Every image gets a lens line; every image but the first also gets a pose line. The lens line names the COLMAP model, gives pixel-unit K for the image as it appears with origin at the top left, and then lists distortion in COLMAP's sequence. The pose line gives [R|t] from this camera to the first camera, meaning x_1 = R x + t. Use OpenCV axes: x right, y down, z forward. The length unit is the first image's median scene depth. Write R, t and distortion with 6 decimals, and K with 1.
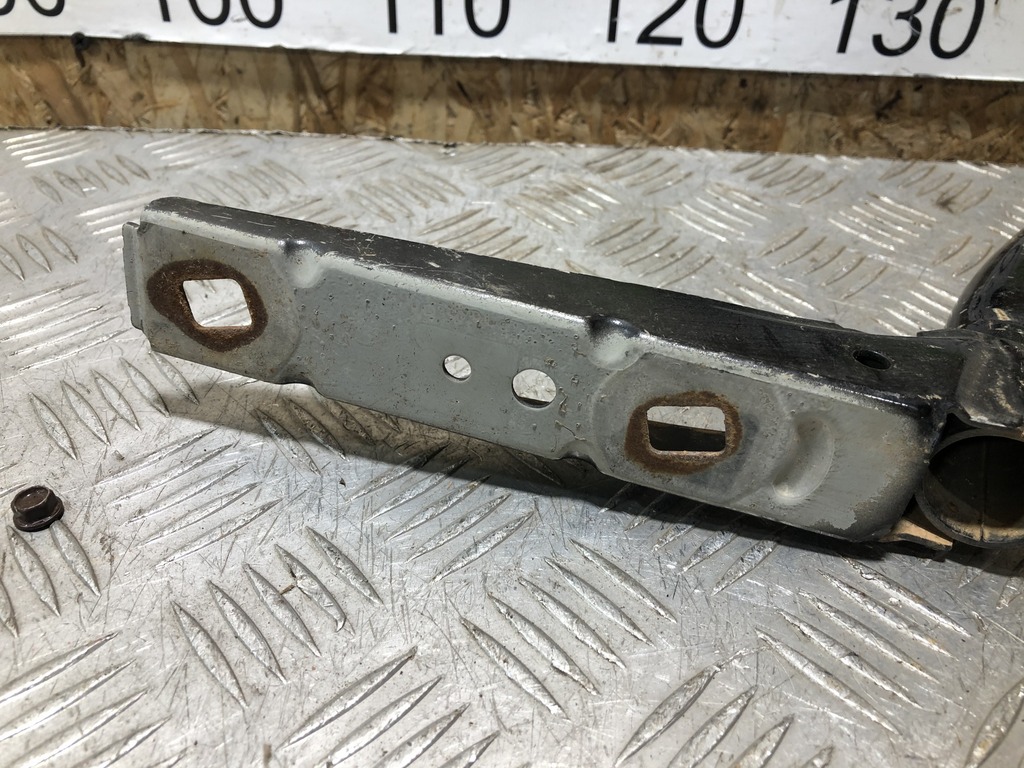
lens RADIAL K [[855.9, 0, 502.0], [0, 855.9, 387.9], [0, 0, 1]] dist [0.005624, -0.003800]
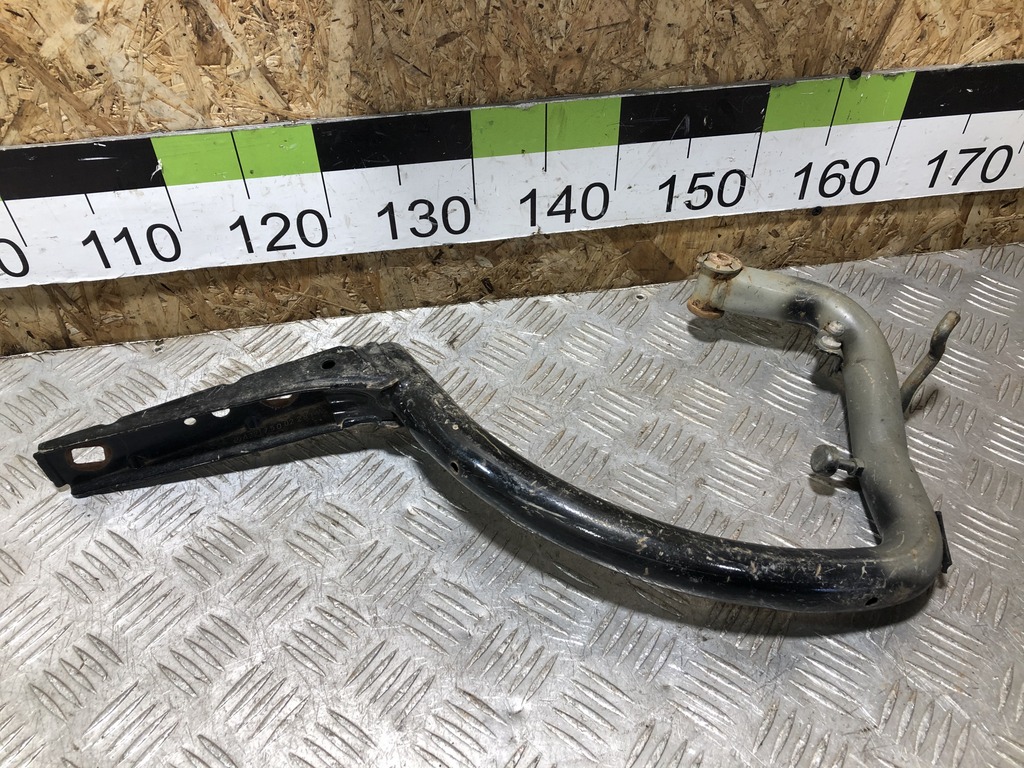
lens RADIAL K [[855.9, 0, 510.4], [0, 855.9, 387.8], [0, 0, 1]] dist [0.005624, -0.003800]
pose [[0.977652, -0.177739, 0.112271, 0.418588], [0.158889, 0.974407, 0.159011, -0.376147], [-0.137660, -0.137619, 0.980872, -0.732032]]
